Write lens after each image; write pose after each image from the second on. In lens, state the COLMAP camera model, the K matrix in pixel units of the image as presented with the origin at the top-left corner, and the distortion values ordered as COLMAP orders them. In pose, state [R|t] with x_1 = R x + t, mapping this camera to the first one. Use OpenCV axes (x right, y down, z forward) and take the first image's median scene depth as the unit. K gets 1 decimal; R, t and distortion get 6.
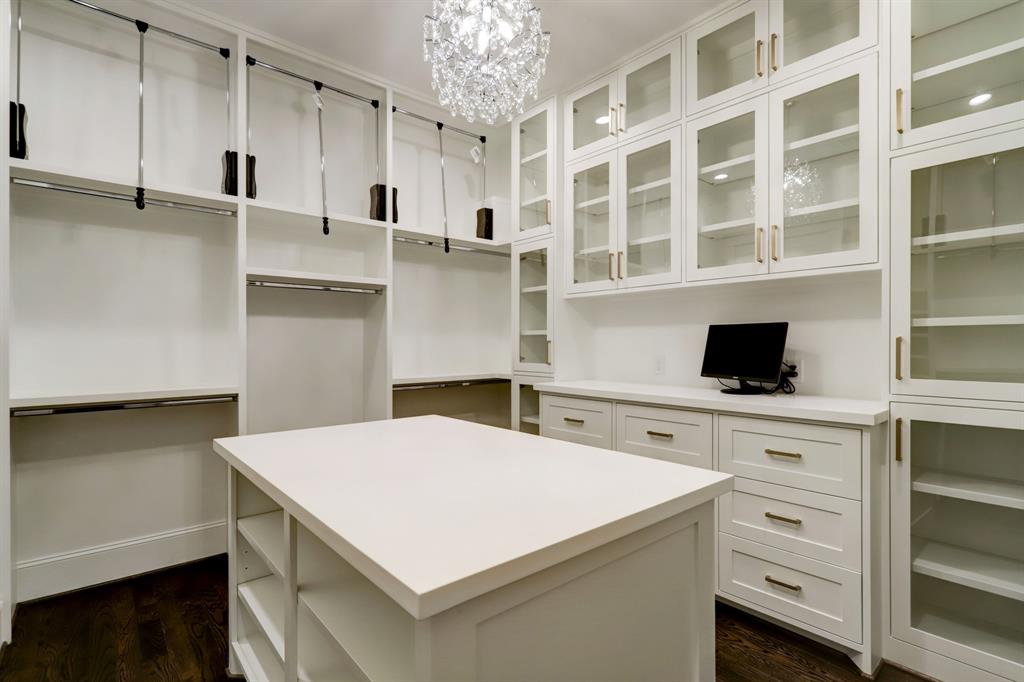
lens RADIAL K [[503.6, 0, 511.4], [0, 503.6, 343.5], [0, 0, 1]] dist [-0.003632, 0.012454]
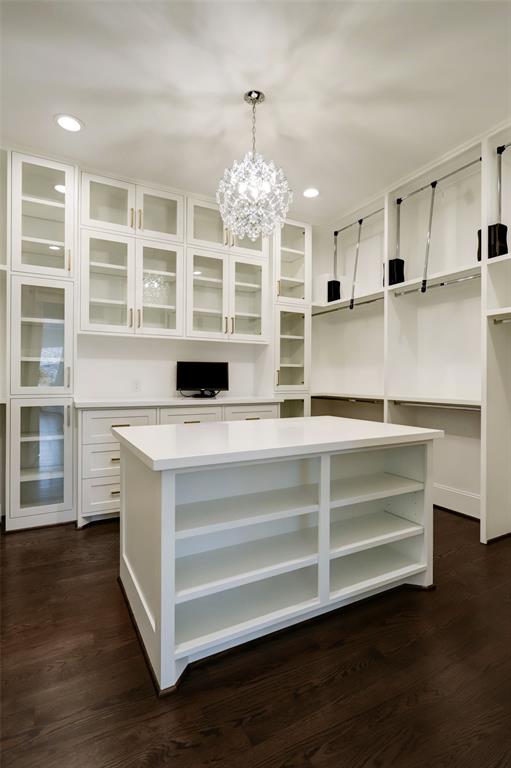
lens RADIAL K [[377.7, 0, 255.5], [0, 377.7, 384.0], [0, 0, 1]] dist [-0.003632, 0.012454]
pose [[0.217212, -0.007234, 0.976098, -0.845259], [-0.000064, 0.999972, 0.007425, 0.033469], [-0.976125, -0.001675, 0.217205, 0.441824]]
